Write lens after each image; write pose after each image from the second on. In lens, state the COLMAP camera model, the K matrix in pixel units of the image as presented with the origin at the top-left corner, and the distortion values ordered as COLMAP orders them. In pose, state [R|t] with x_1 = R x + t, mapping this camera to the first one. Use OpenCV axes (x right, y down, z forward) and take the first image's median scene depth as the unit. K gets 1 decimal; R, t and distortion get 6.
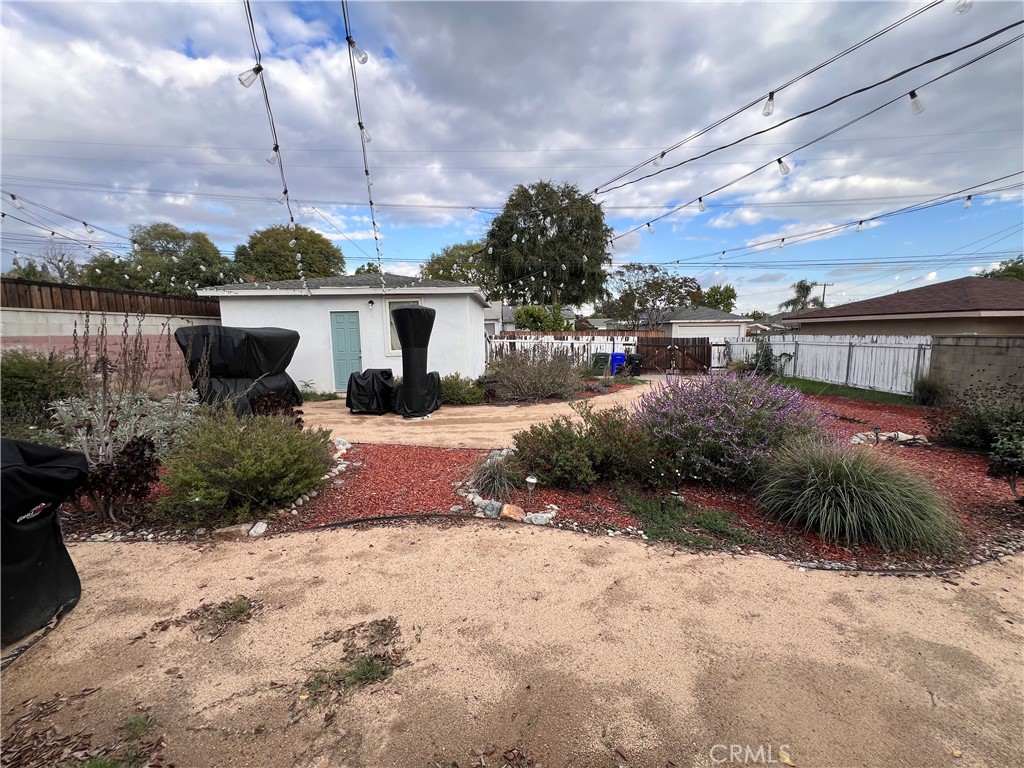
lens RADIAL K [[408.1, 0, 510.0], [0, 408.1, 381.7], [0, 0, 1]] dist [-0.001674, 0.000233]
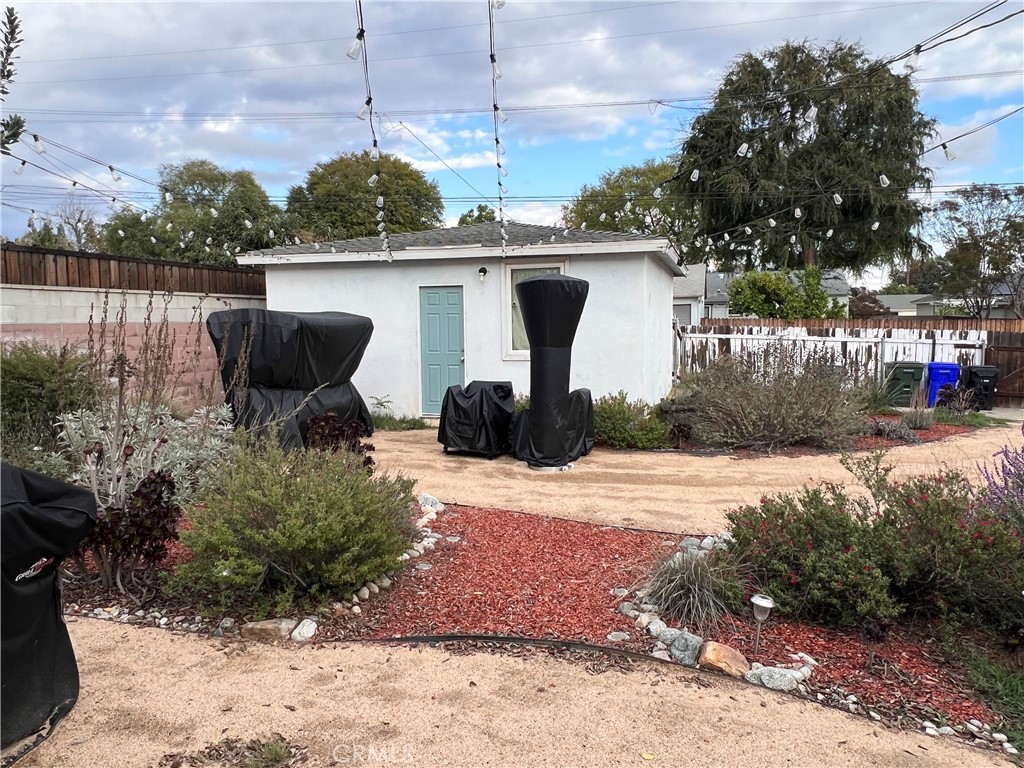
lens RADIAL K [[715.6, 0, 505.2], [0, 715.6, 381.9], [0, 0, 1]] dist [-0.001257, -0.001535]
pose [[0.958546, 0.029160, -0.283442, -0.007429], [-0.038729, 0.998851, -0.028214, -0.002338], [0.282293, 0.038022, 0.958574, 0.003942]]
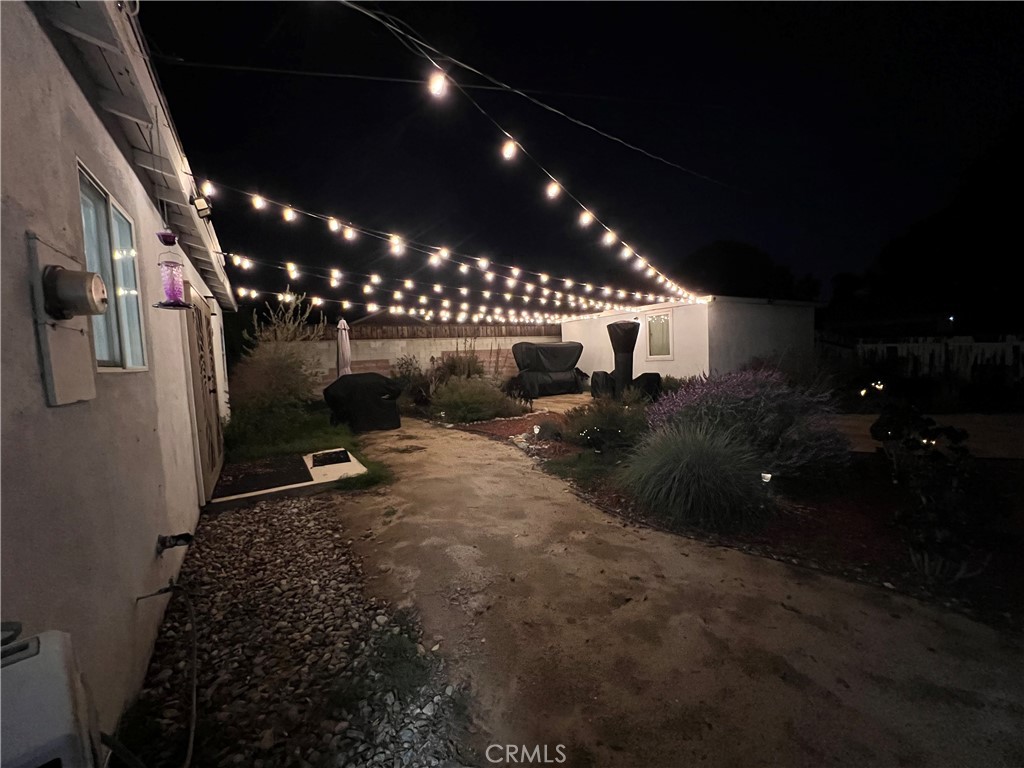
lens RADIAL K [[408.1, 0, 510.0], [0, 408.1, 381.7], [0, 0, 1]] dist [-0.001674, 0.000233]
pose [[0.531105, 0.047615, -0.845967, 0.838613], [-0.069704, 0.997491, 0.012382, 0.022601], [0.844434, 0.052391, 0.533091, -0.003773]]
